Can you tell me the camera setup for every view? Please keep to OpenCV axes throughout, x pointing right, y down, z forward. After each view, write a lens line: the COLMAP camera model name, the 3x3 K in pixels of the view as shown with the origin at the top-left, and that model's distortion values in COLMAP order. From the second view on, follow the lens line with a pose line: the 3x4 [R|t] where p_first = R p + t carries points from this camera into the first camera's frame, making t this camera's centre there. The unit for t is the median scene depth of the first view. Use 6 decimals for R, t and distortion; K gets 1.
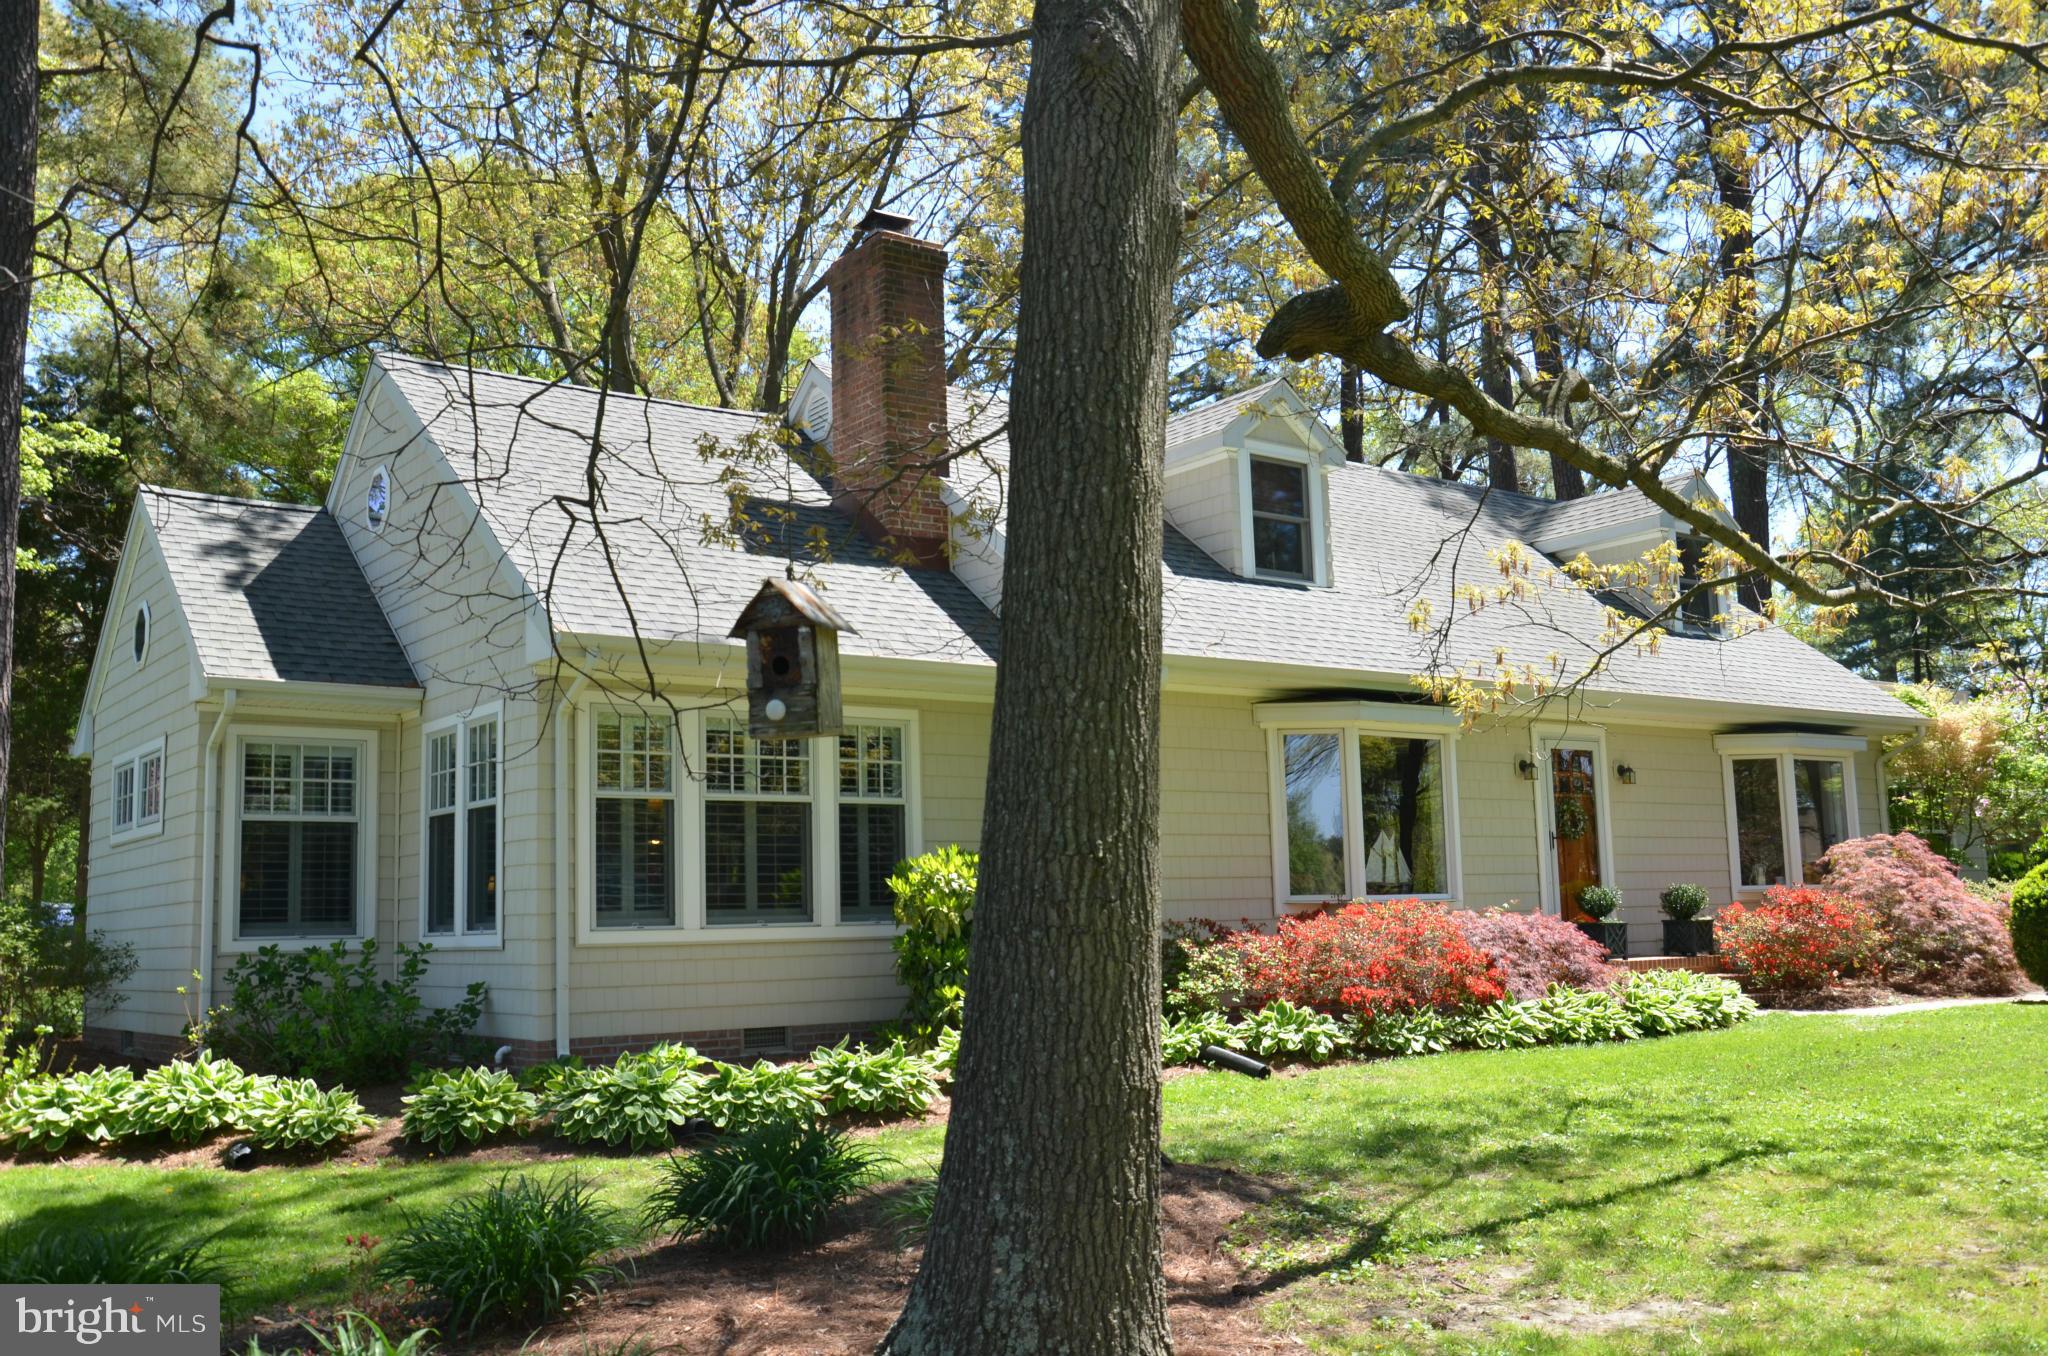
lens RADIAL K [[1618.5, 0, 1024.0], [0, 1618.5, 678.0], [0, 0, 1]] dist [-0.154167, 0.136262]
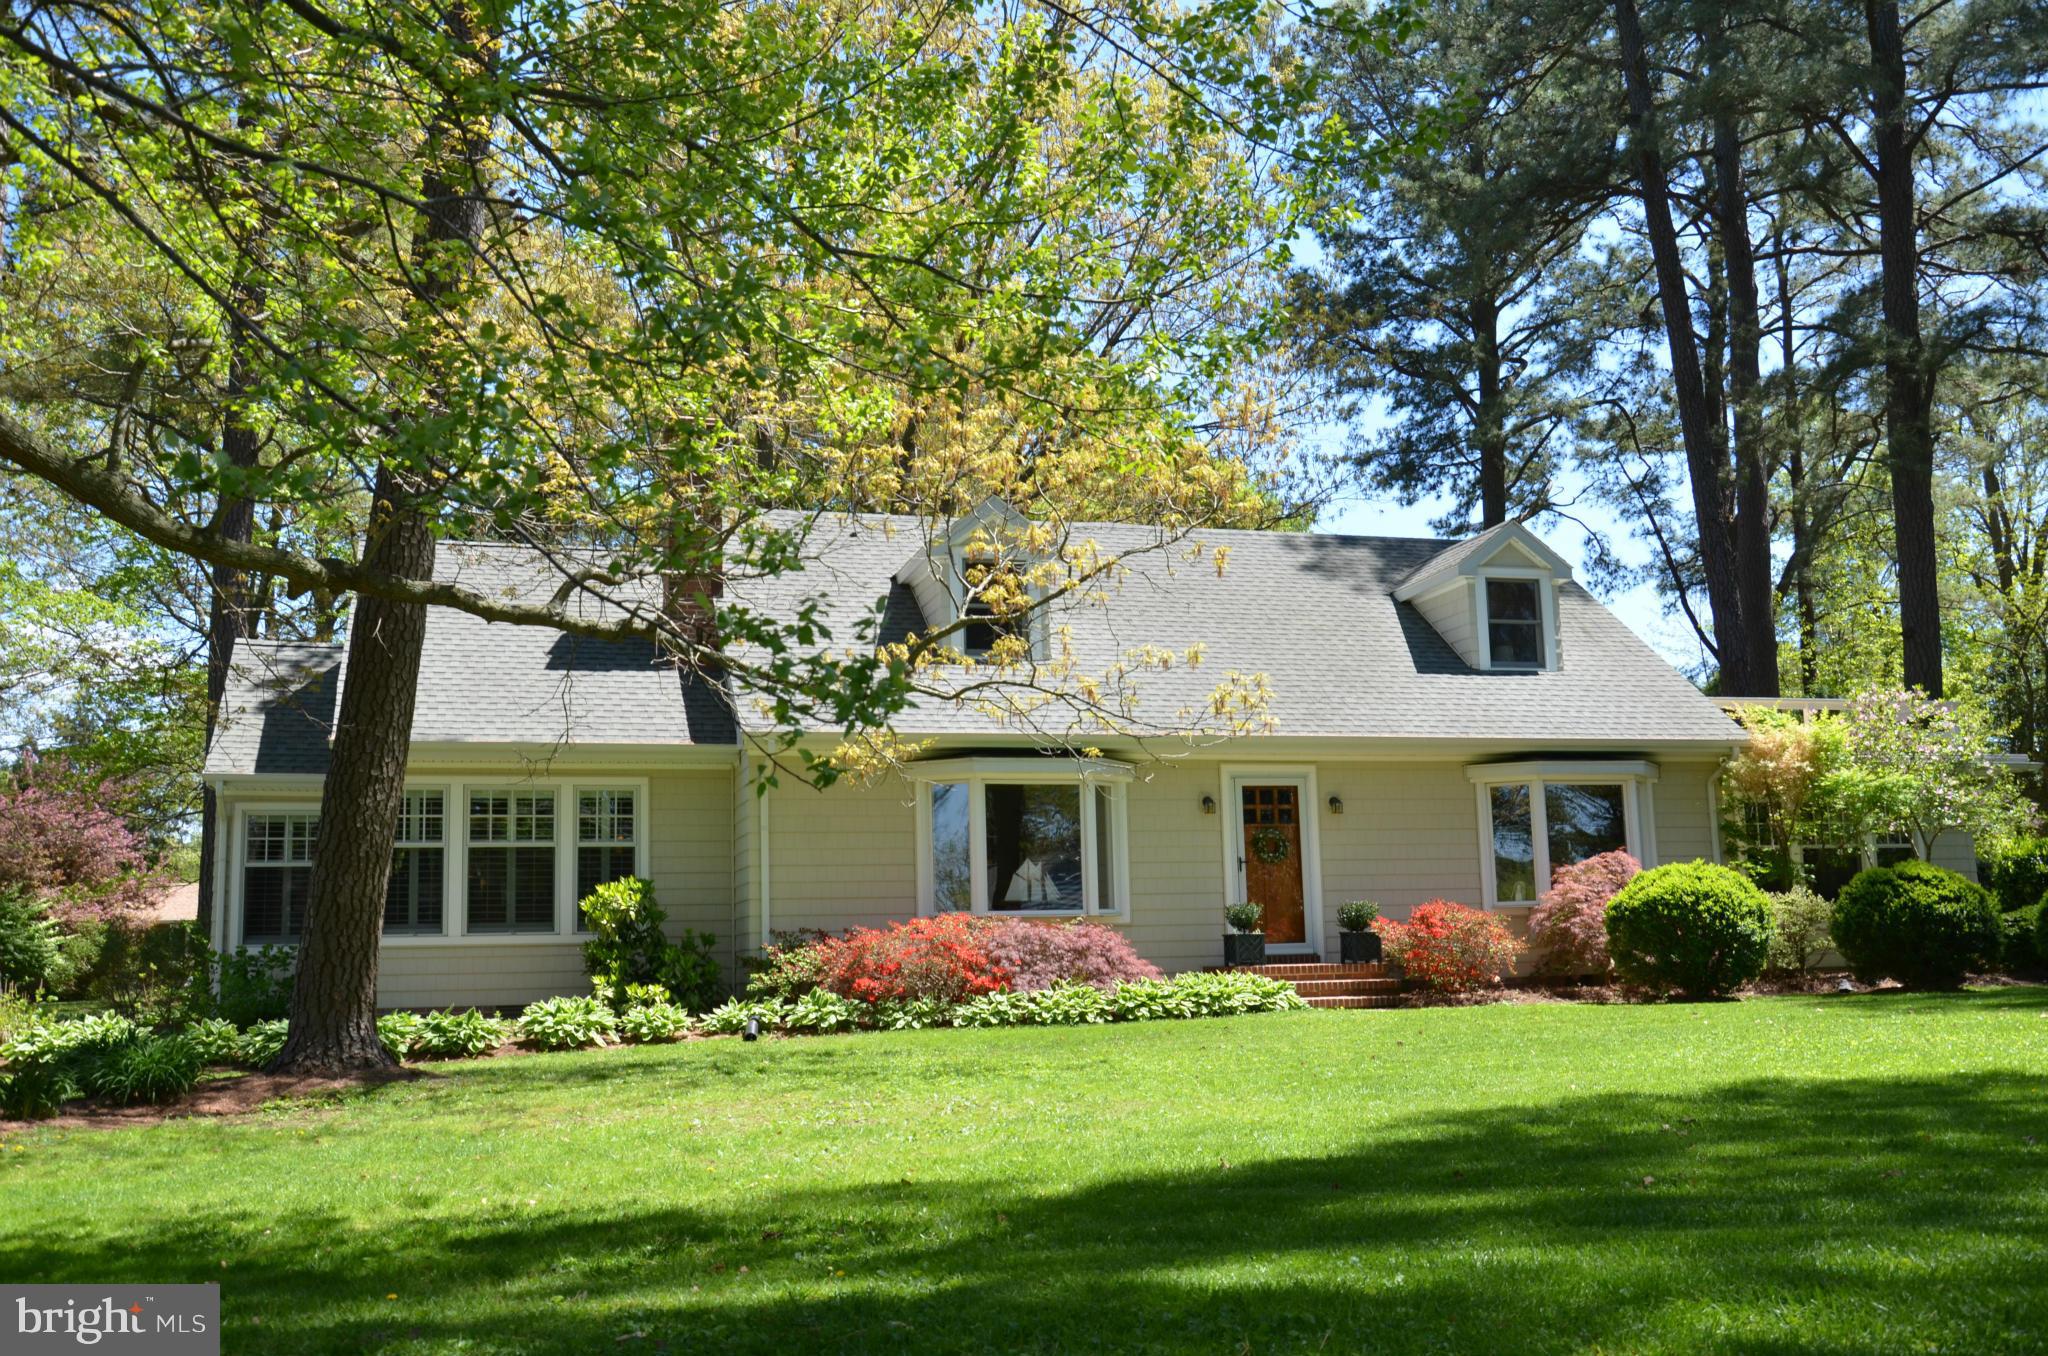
lens RADIAL K [[1618.5, 0, 1024.0], [0, 1618.5, 678.0], [0, 0, 1]] dist [-0.154167, 0.136262]
pose [[0.960340, -0.055057, -0.273343, 0.548870], [0.048806, 0.998369, -0.029623, -0.007281], [0.274528, 0.015107, 0.961460, -0.192120]]
